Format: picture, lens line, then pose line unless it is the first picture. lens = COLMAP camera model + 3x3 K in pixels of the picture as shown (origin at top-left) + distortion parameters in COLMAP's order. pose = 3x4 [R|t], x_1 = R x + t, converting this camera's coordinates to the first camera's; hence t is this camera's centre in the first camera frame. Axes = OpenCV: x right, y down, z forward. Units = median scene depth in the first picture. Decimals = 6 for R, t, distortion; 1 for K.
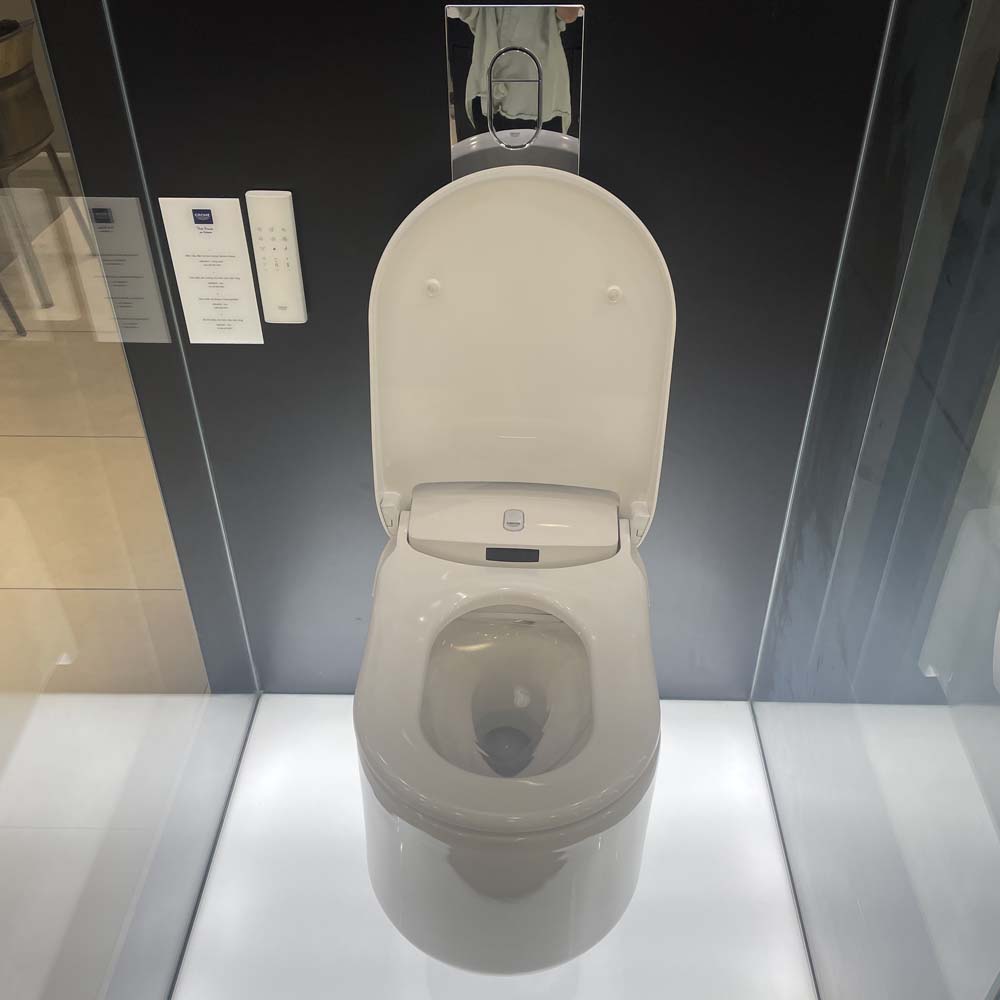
lens RADIAL K [[1007.4, 0, 509.5], [0, 1007.4, 508.4], [0, 0, 1]] dist [0.019616, 0.000000]
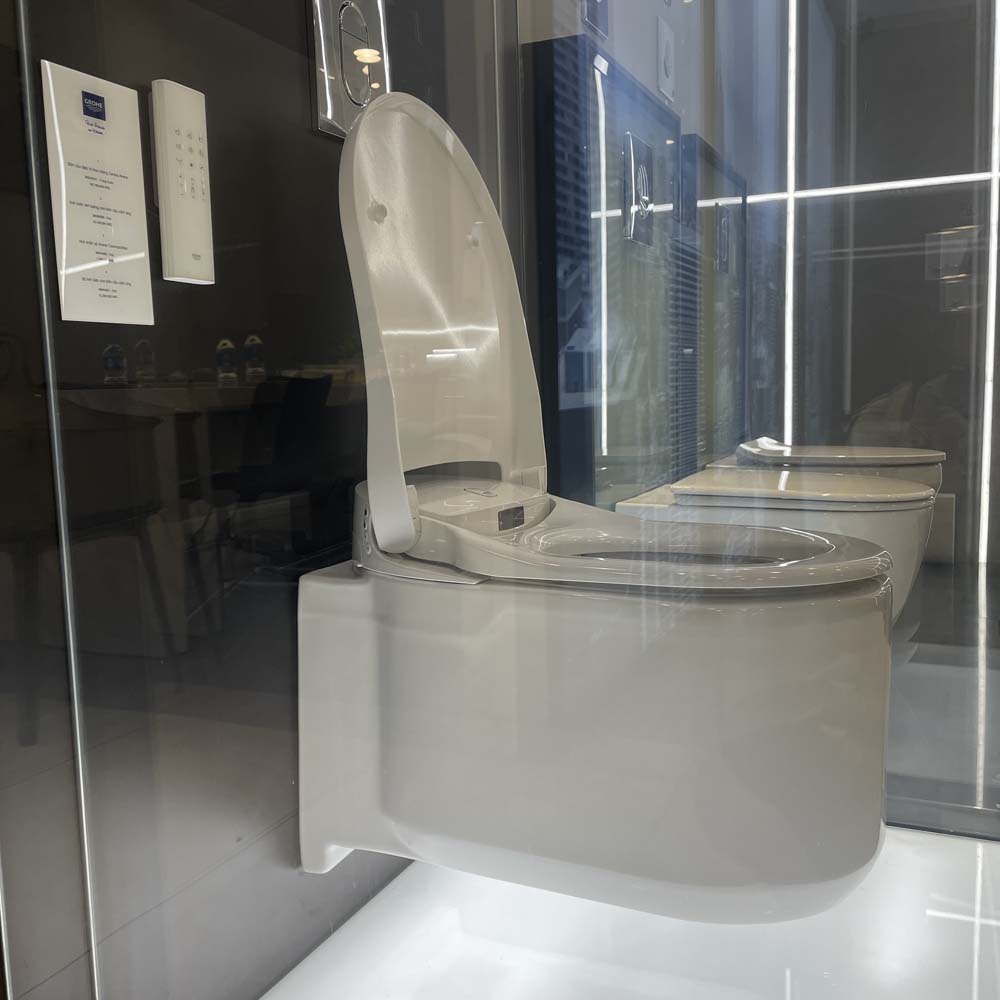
lens RADIAL K [[1007.4, 0, 501.2], [0, 1007.4, 494.7], [0, 0, 1]] dist [0.019616, 0.000000]
pose [[0.403944, -0.106264, 0.908591, -0.775695], [0.573576, 0.803161, -0.161069, 0.162534], [-0.712629, 0.586209, 0.385382, 0.667001]]
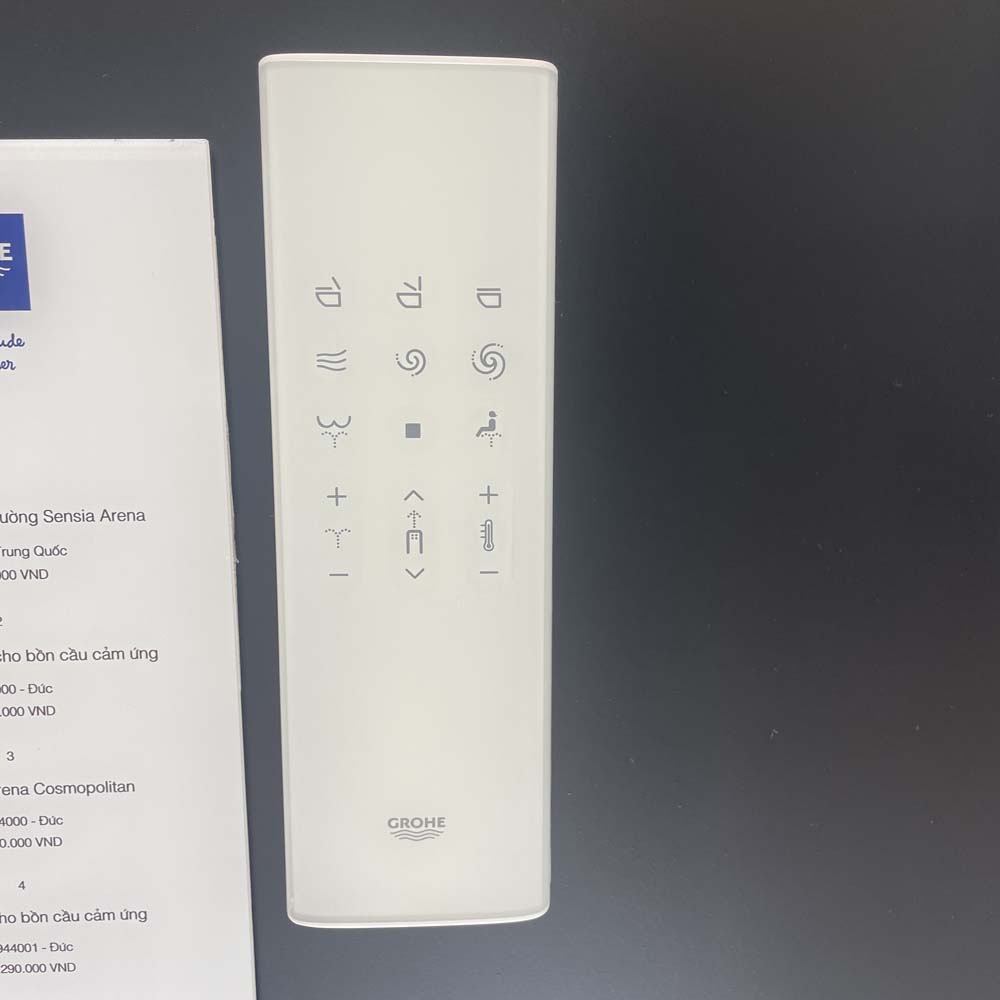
lens RADIAL K [[1007.4, 0, 504.9], [0, 1007.4, 506.5], [0, 0, 1]] dist [0.019616, 0.000000]
pose [[0.997816, -0.015577, 0.064199, -0.216538], [0.044348, 0.878221, -0.476195, -0.164492], [-0.048964, 0.478002, 0.876993, 0.825011]]
